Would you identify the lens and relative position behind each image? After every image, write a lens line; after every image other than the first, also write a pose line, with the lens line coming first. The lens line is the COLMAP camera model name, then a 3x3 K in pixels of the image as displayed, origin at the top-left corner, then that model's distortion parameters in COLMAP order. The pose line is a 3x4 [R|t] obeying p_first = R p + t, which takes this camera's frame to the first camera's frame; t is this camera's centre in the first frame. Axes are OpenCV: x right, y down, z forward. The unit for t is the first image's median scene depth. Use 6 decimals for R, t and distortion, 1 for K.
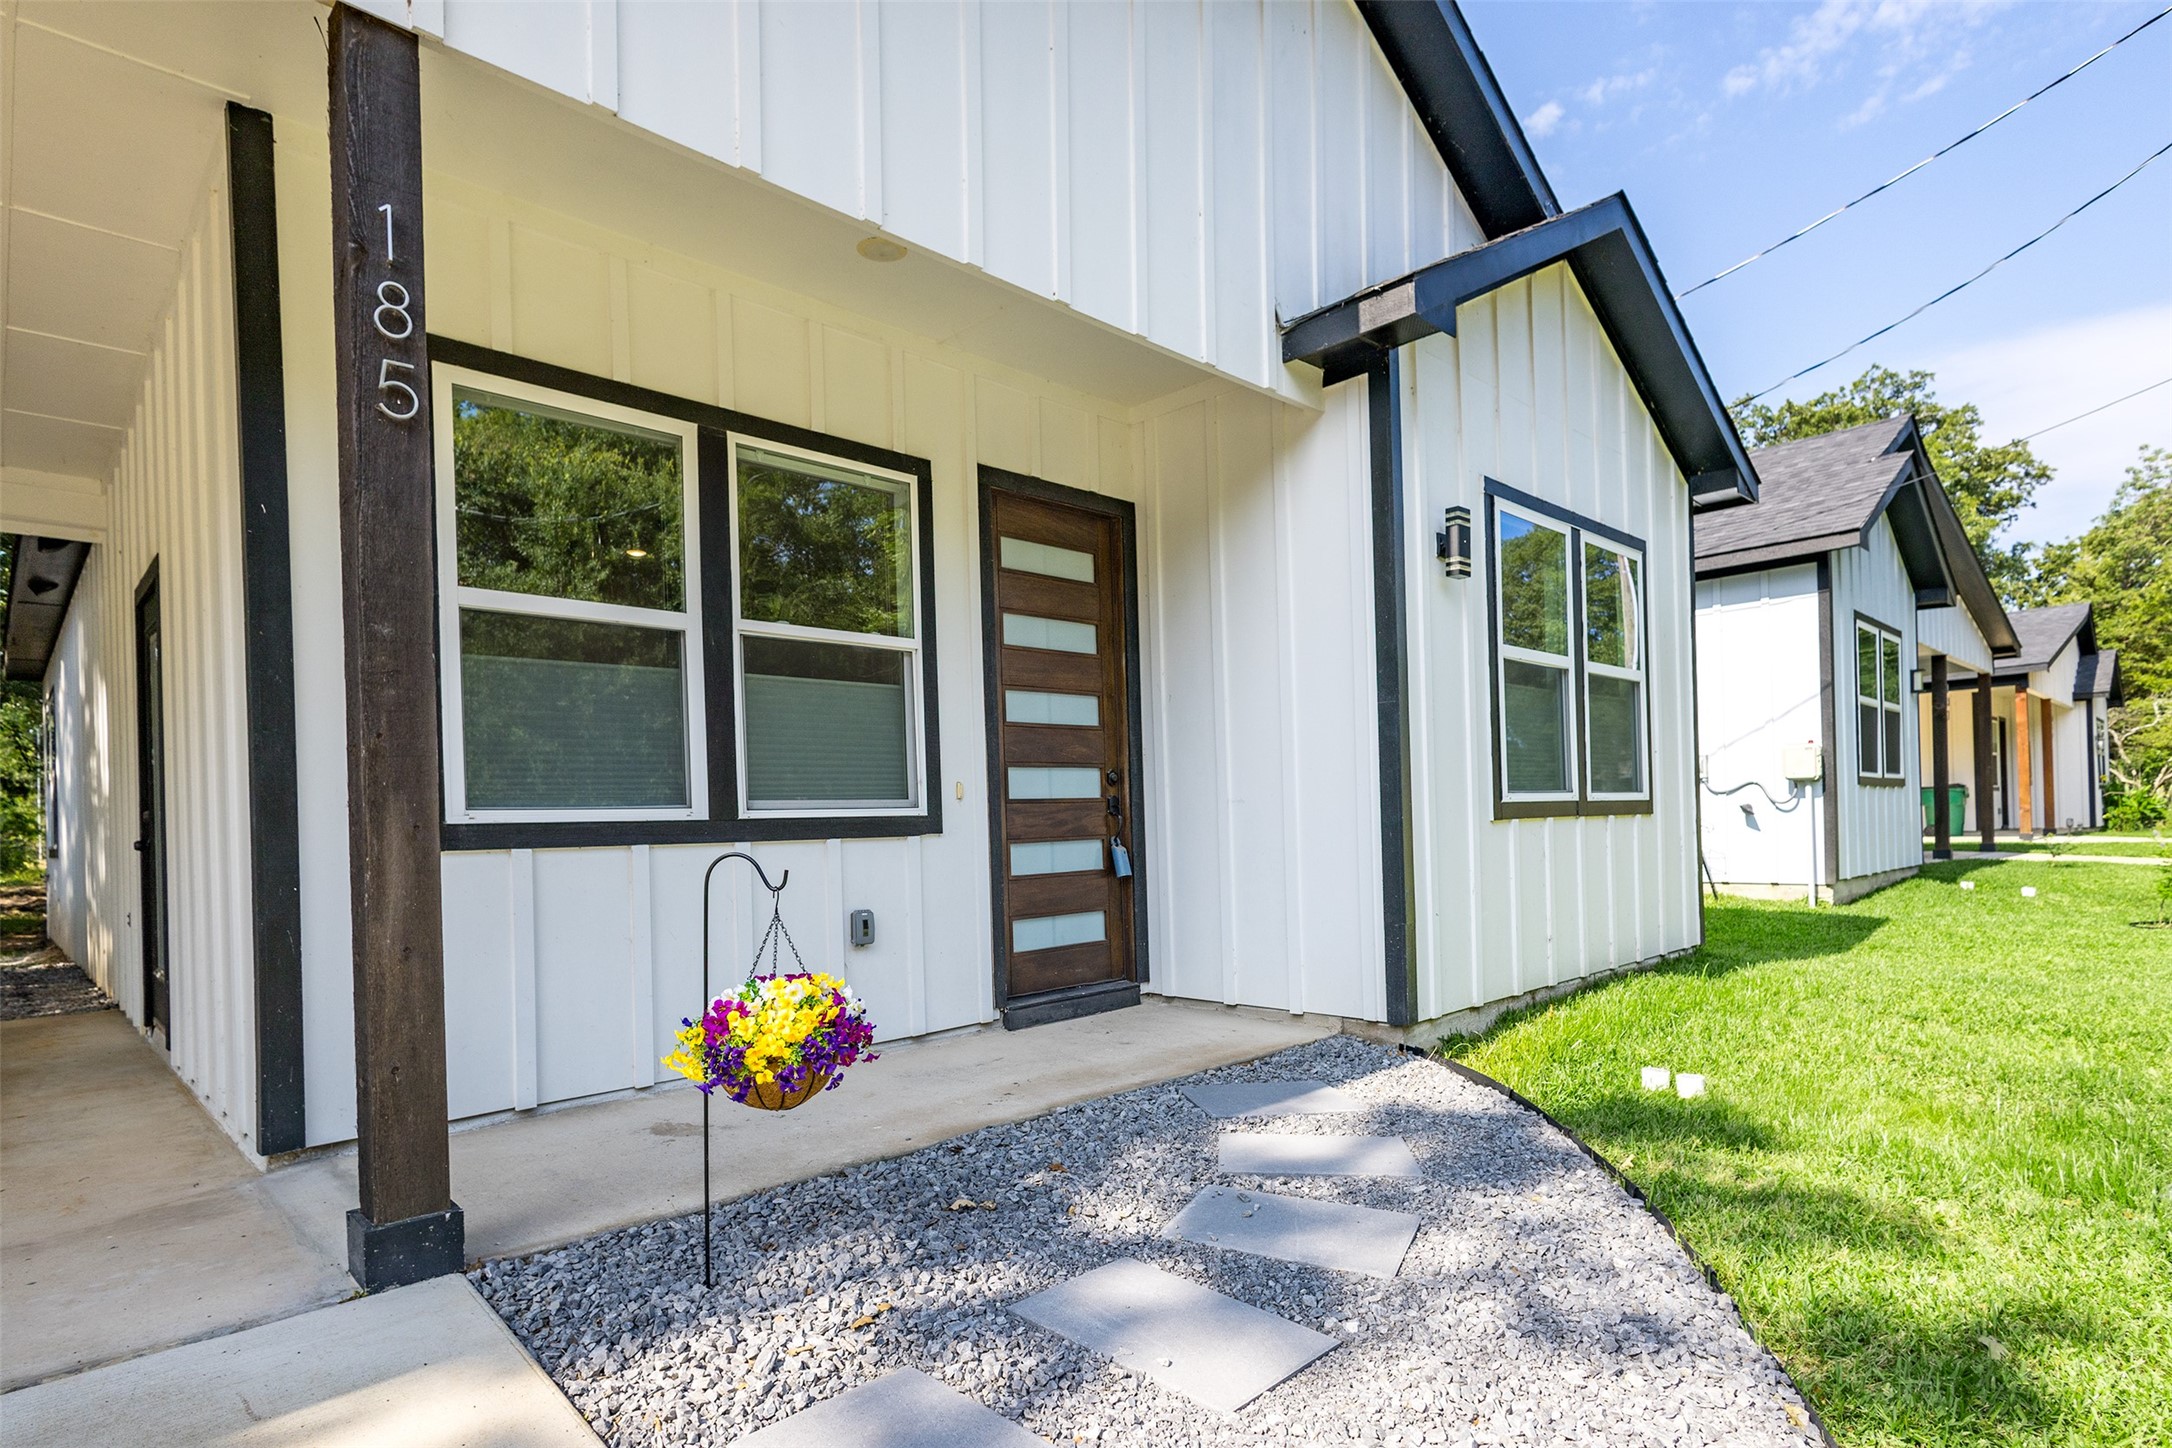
lens RADIAL K [[1003.5, 0, 1113.0], [0, 1003.5, 818.3], [0, 0, 1]] dist [0.000509, 0.000155]
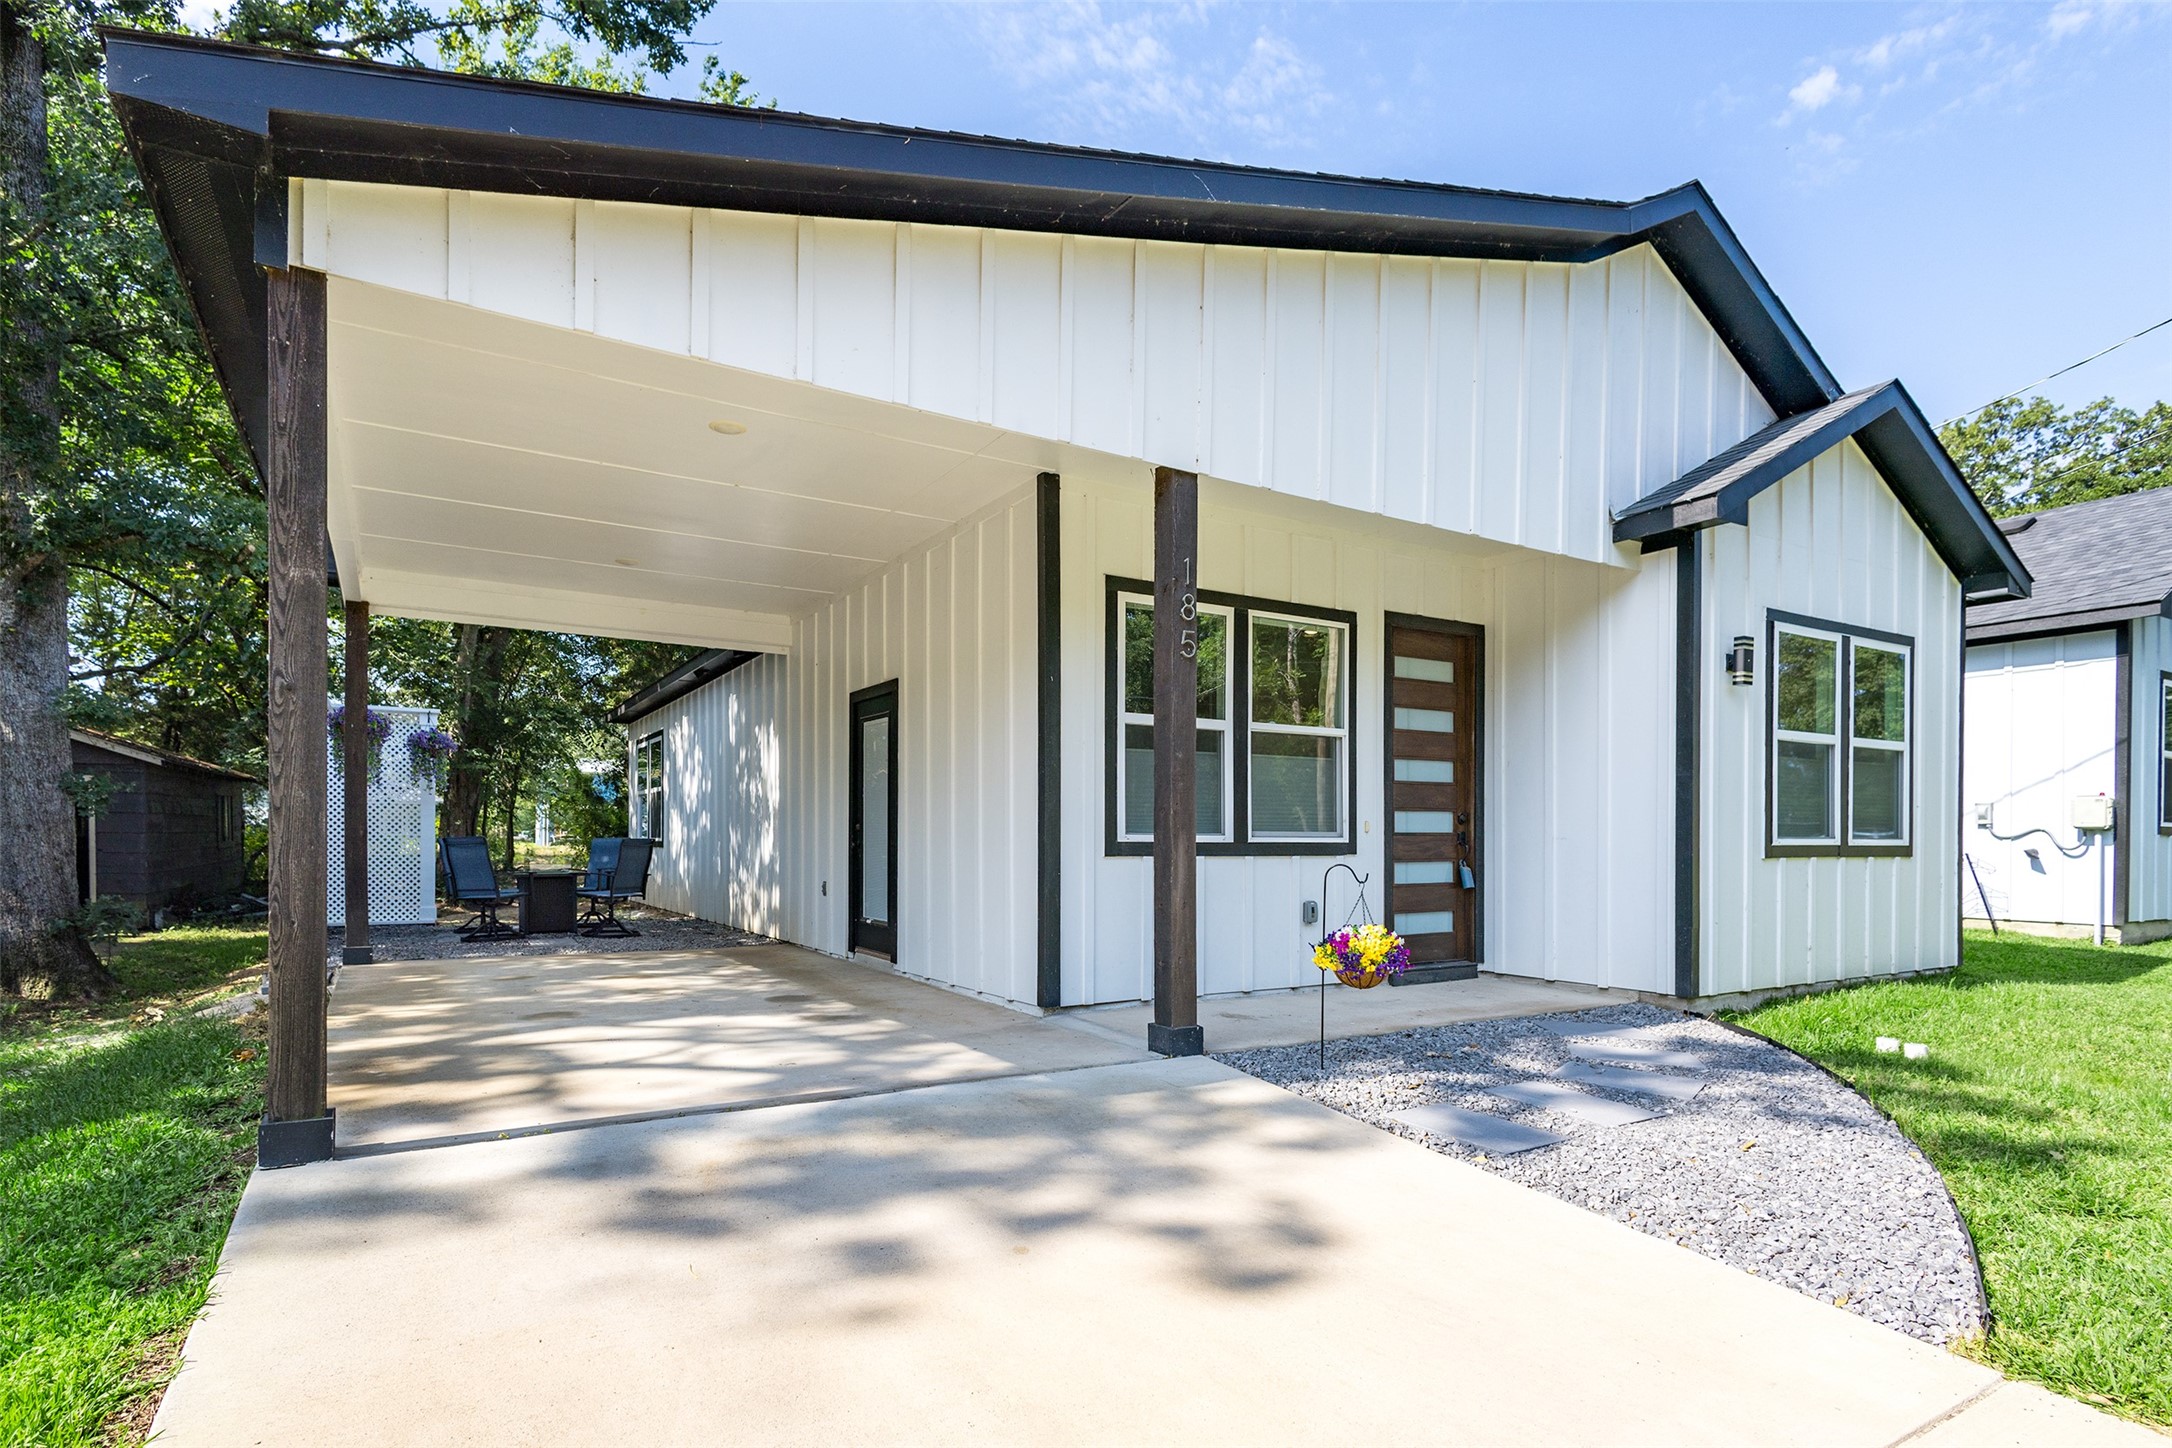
lens RADIAL K [[973.4, 0, 1089.5], [0, 973.4, 843.4], [0, 0, 1]] dist [0.003715, -0.000647]
pose [[0.968863, 0.031479, -0.245588, -0.188426], [-0.028892, 0.999483, 0.014131, -0.010421], [0.245905, -0.006595, 0.969271, -0.518743]]
